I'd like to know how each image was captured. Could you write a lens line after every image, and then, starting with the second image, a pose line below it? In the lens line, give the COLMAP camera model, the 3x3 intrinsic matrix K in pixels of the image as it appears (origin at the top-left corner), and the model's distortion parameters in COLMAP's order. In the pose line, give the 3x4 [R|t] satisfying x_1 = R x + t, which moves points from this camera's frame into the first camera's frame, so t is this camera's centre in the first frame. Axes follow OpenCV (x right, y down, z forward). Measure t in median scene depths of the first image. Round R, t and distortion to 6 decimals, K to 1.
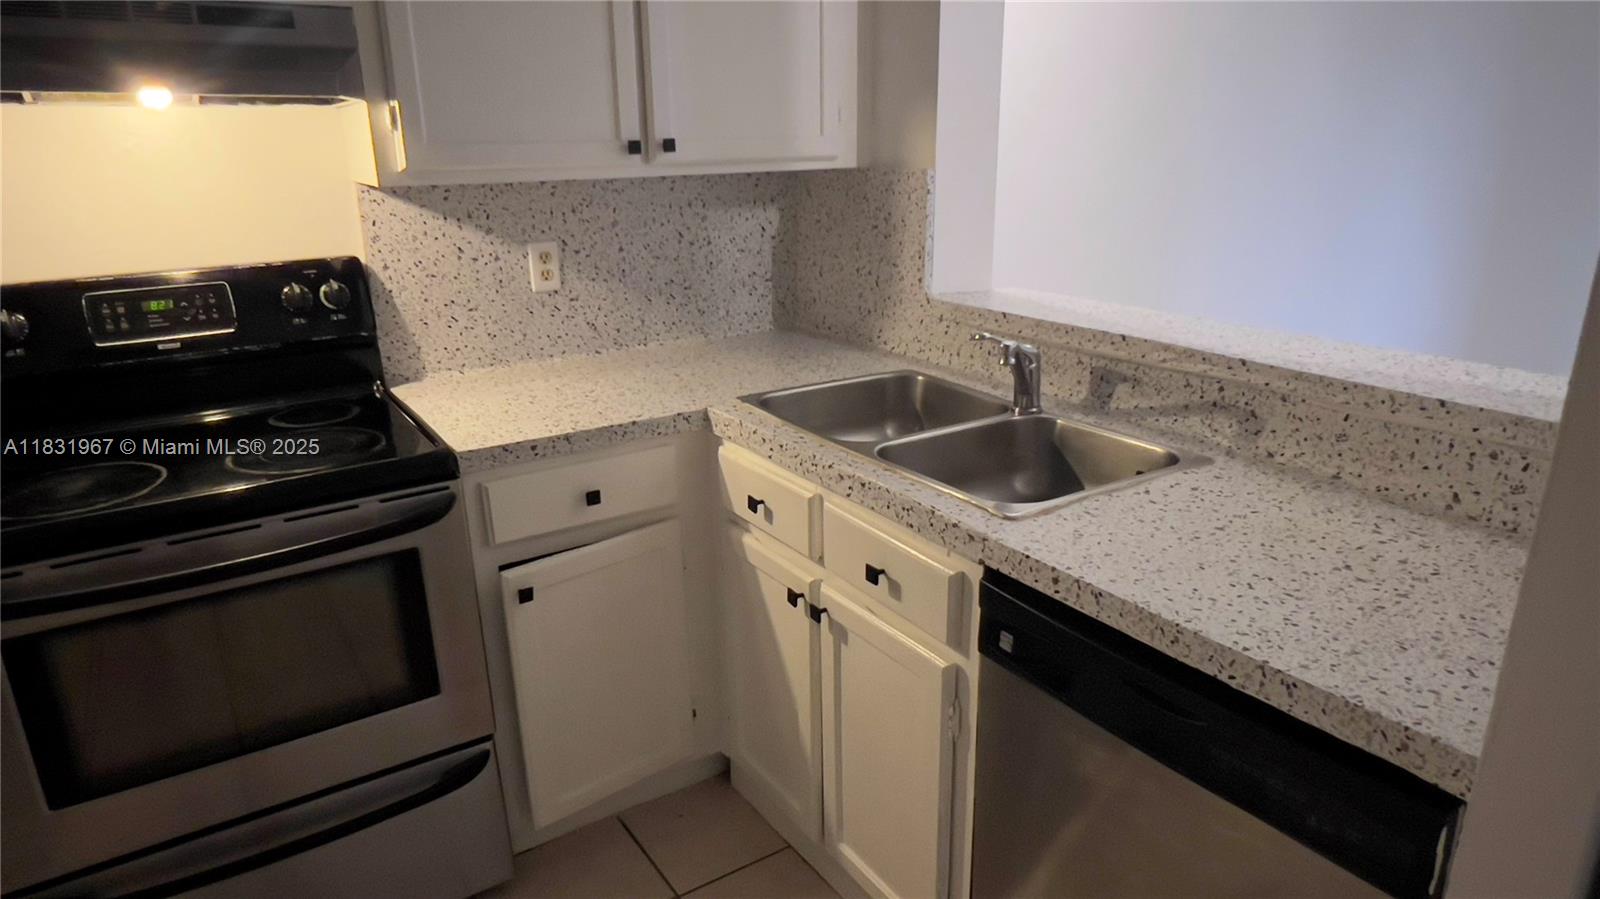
lens RADIAL K [[1004.3, 0, 797.6], [0, 1004.3, 459.8], [0, 0, 1]] dist [-0.002868, 0.000804]
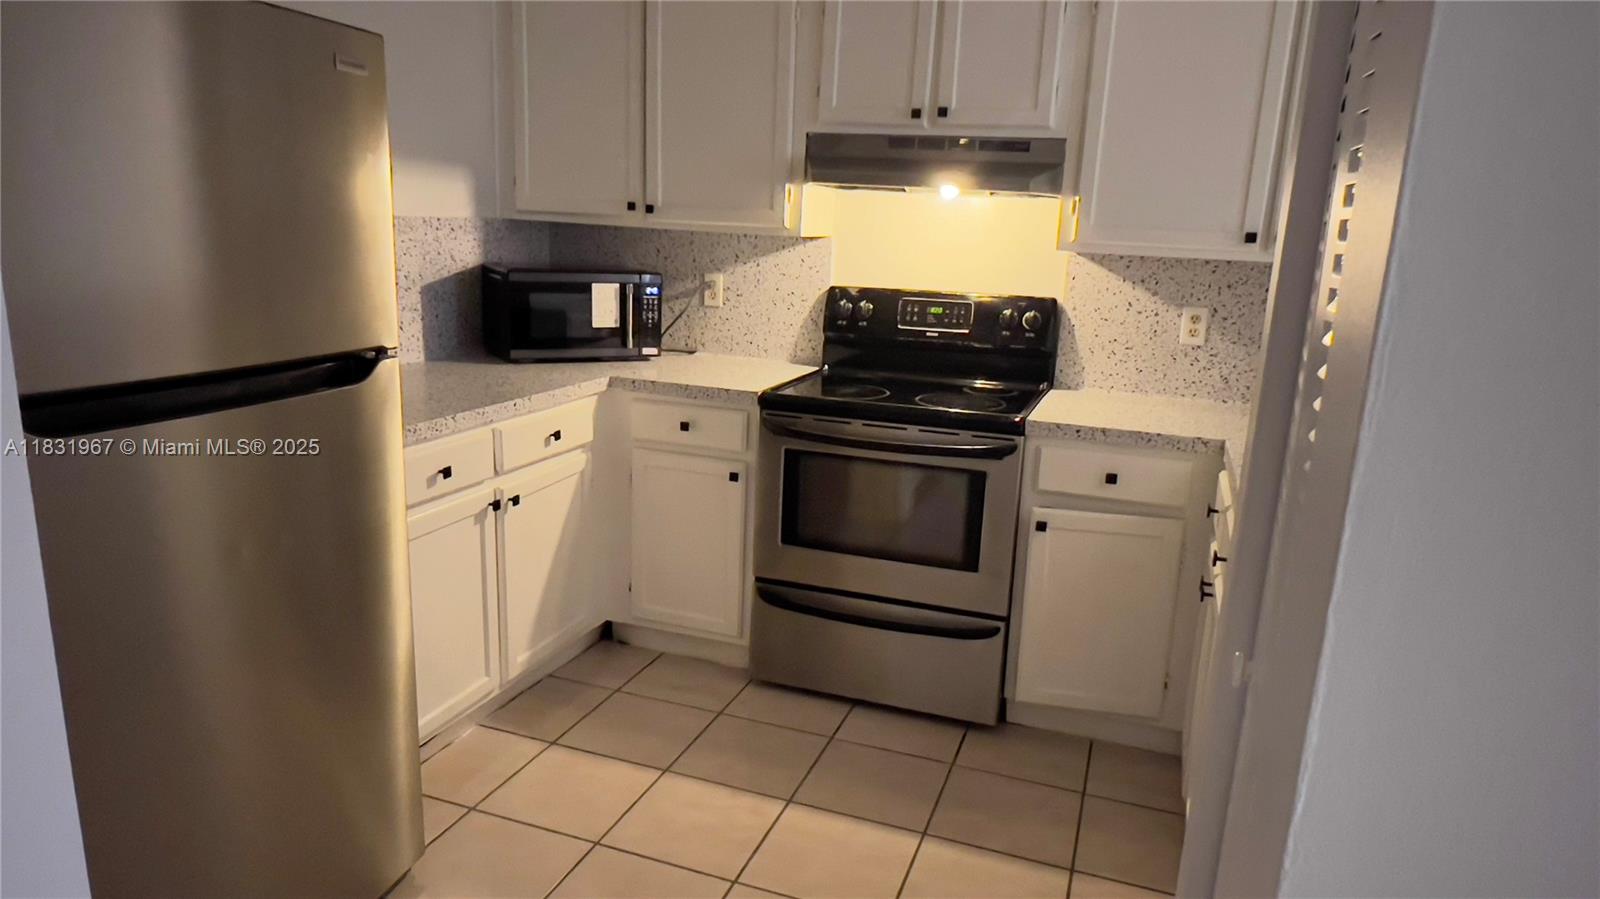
lens RADIAL K [[1004.3, 0, 801.8], [0, 1004.3, 447.8], [0, 0, 1]] dist [-0.002868, 0.000804]
pose [[0.599923, 0.215868, -0.770385, 0.579504], [-0.297425, 0.954076, 0.035726, 0.073034], [0.742718, 0.207699, 0.636577, -0.192950]]
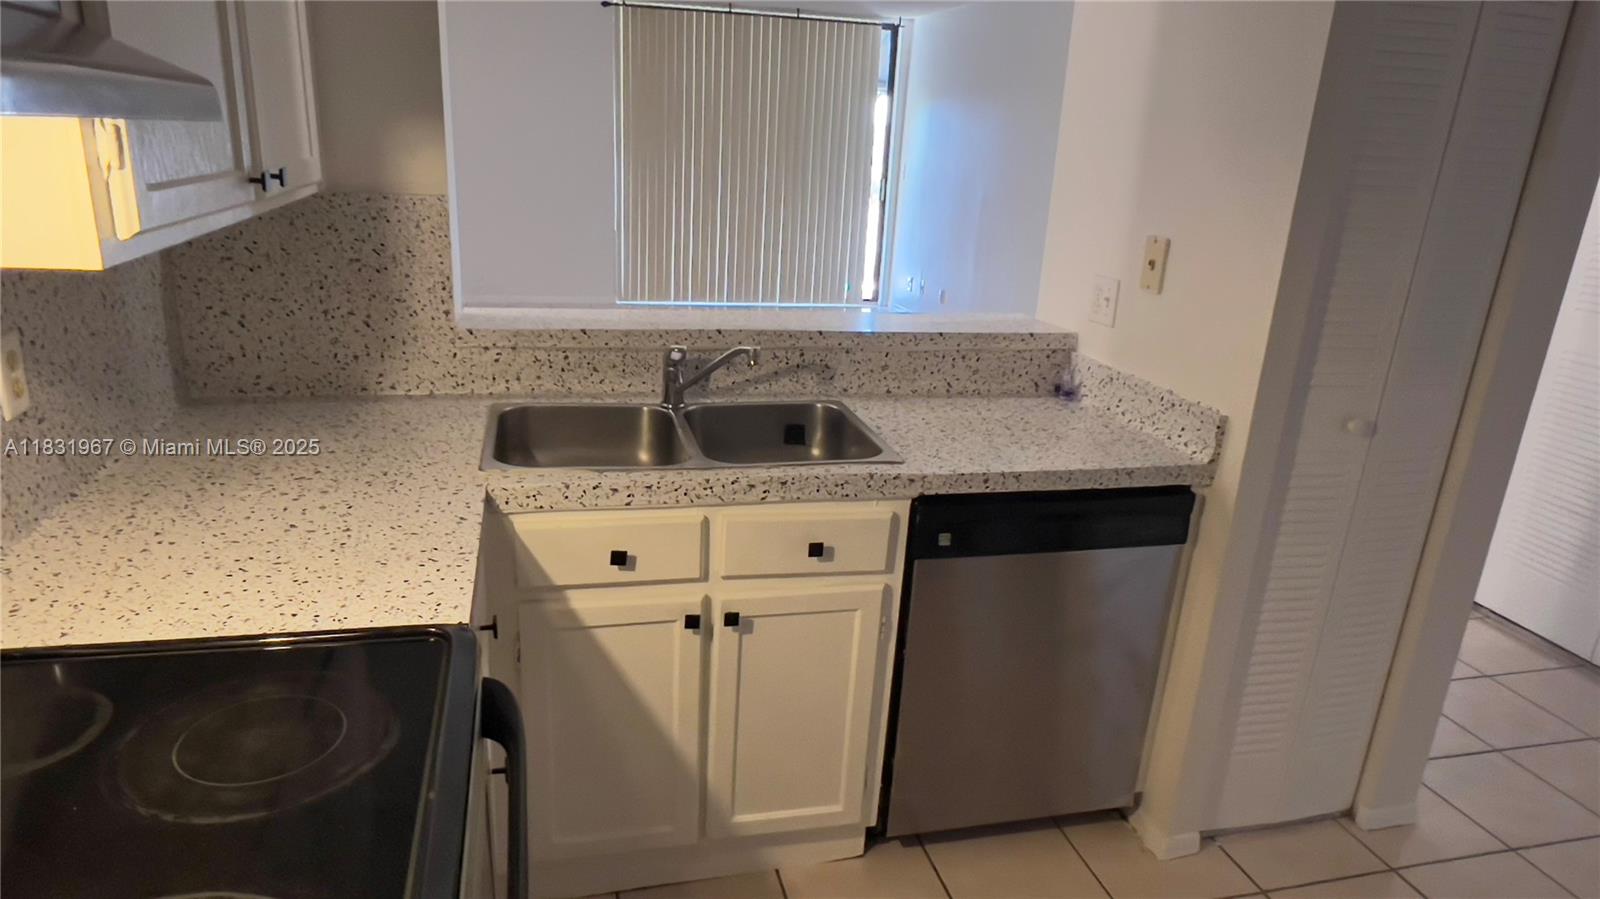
lens RADIAL K [[1004.3, 0, 800.7], [0, 1004.3, 454.9], [0, 0, 1]] dist [-0.002868, 0.000804]
pose [[0.318473, -0.263252, 0.910645, -0.800769], [0.240013, 0.951755, 0.191198, -0.183257], [-0.917044, 0.157675, 0.366292, 0.448390]]
